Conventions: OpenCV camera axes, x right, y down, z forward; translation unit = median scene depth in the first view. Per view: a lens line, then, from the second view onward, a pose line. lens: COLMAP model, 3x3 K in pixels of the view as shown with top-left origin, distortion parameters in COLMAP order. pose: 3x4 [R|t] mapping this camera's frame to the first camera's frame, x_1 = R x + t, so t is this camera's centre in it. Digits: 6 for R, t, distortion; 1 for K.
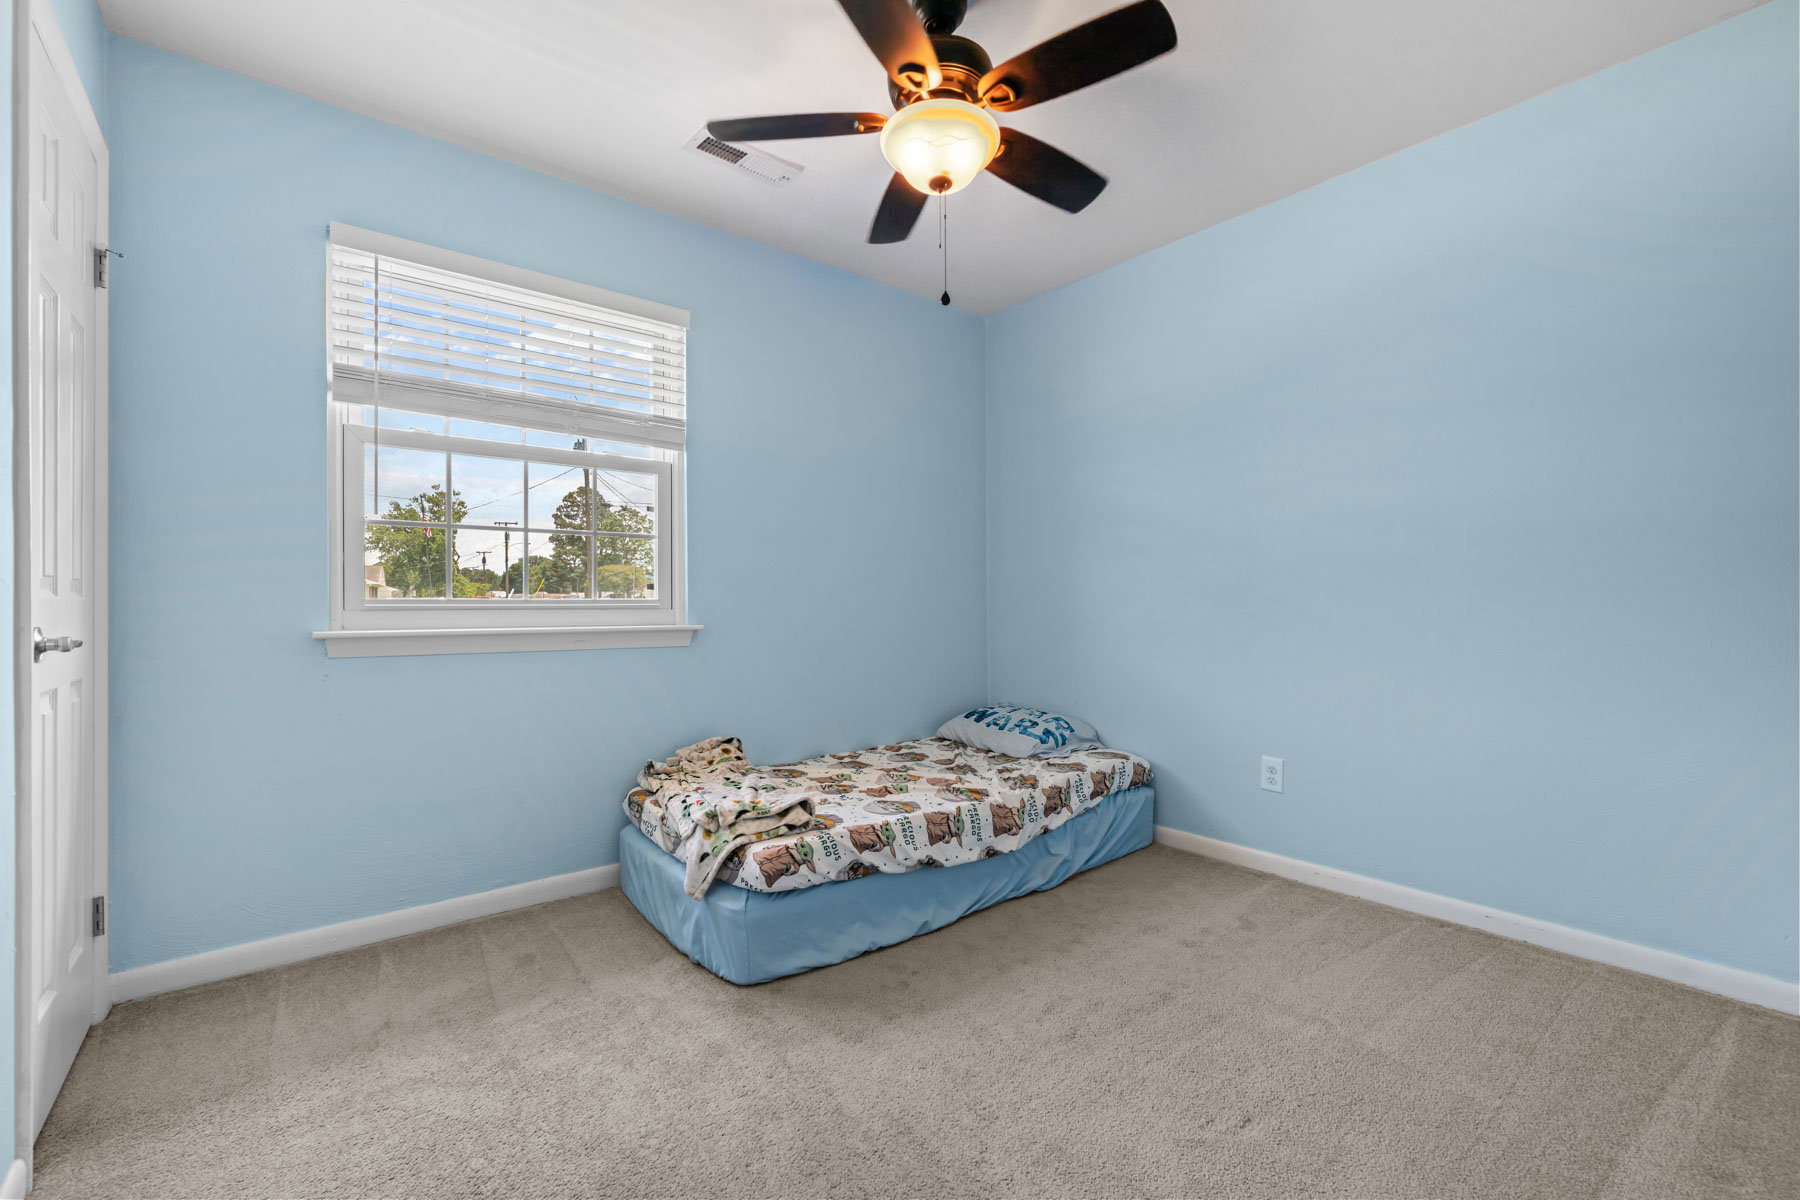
lens RADIAL K [[768.5, 0, 896.1], [0, 768.5, 595.9], [0, 0, 1]] dist [0.011341, -0.000063]
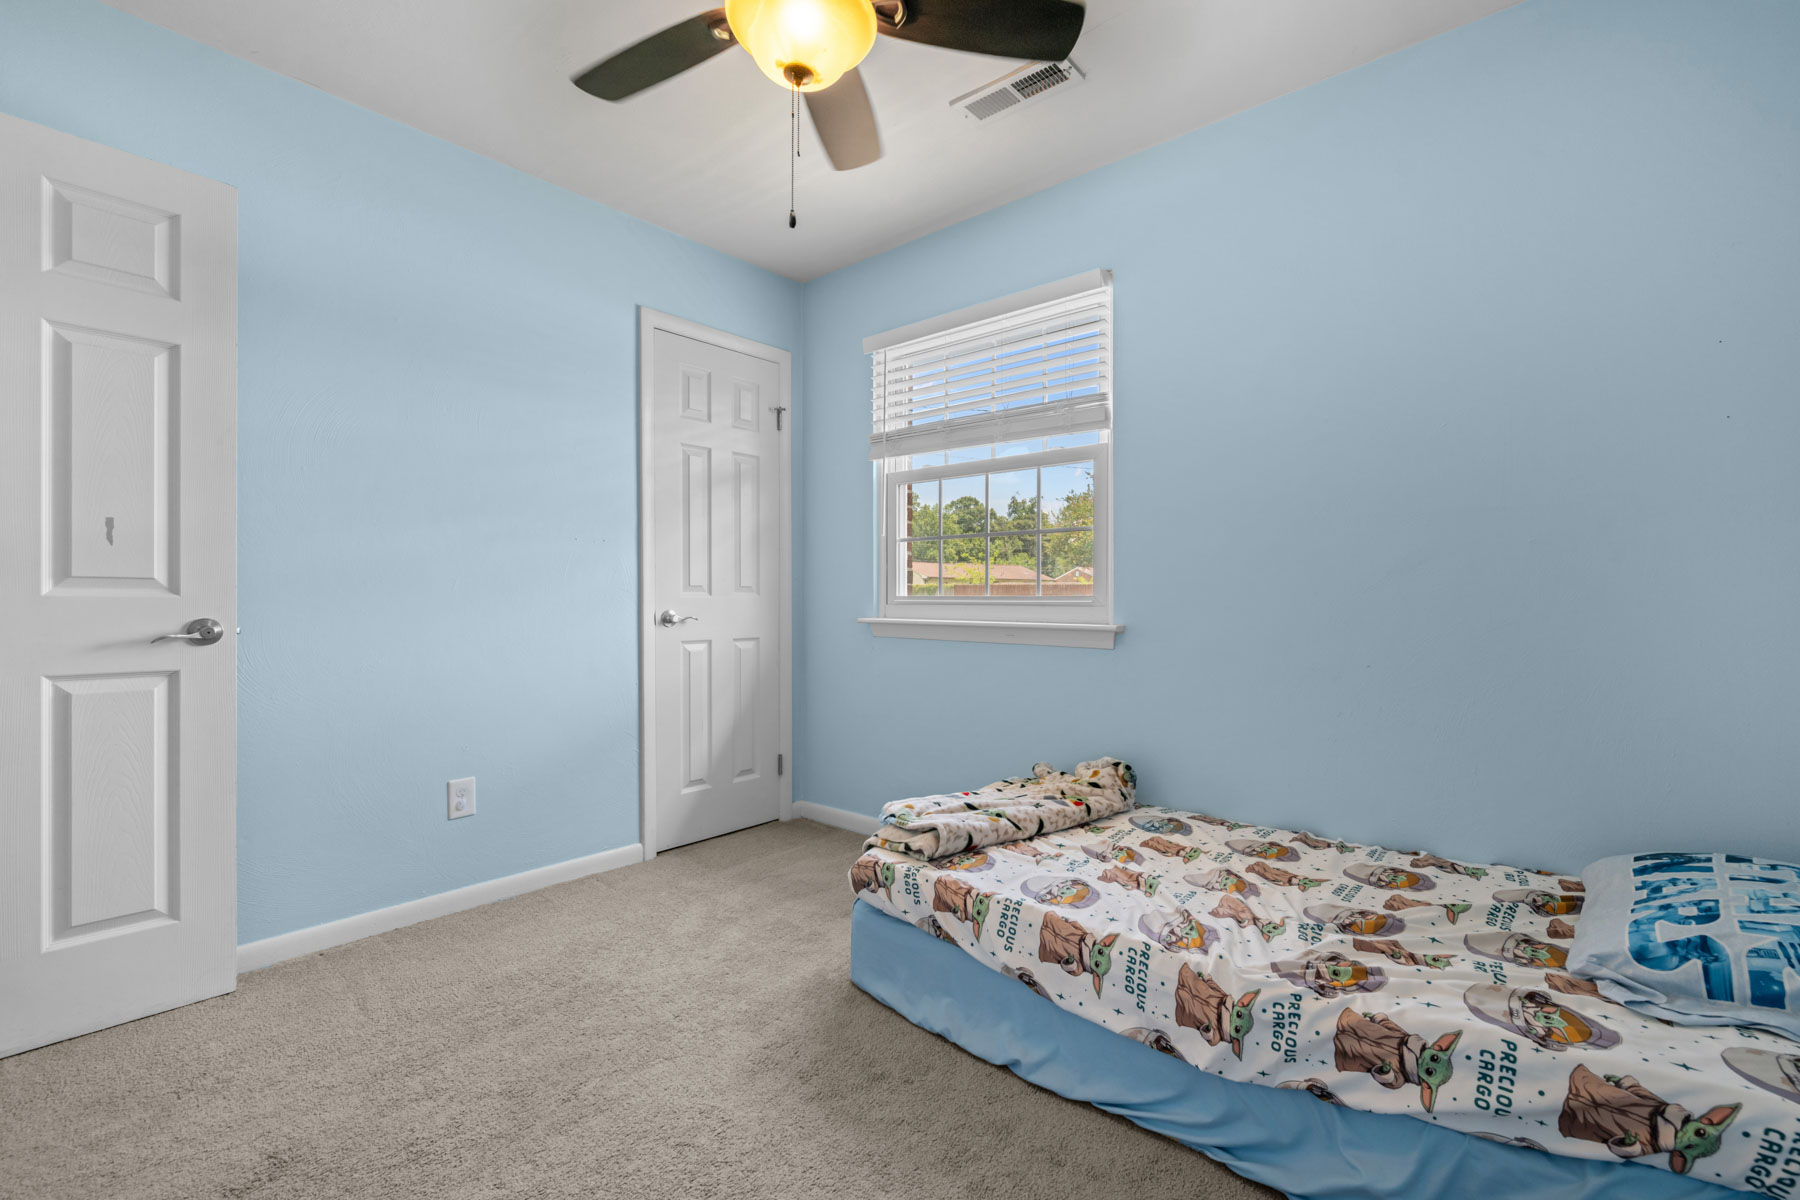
lens RADIAL K [[768.5, 0, 894.6], [0, 768.5, 607.0], [0, 0, 1]] dist [0.011341, -0.000063]
pose [[0.182429, 0.014668, -0.983110, 0.672493], [0.010718, 0.999800, 0.016906, 0.000576], [0.983161, -0.013621, 0.182235, 0.740604]]
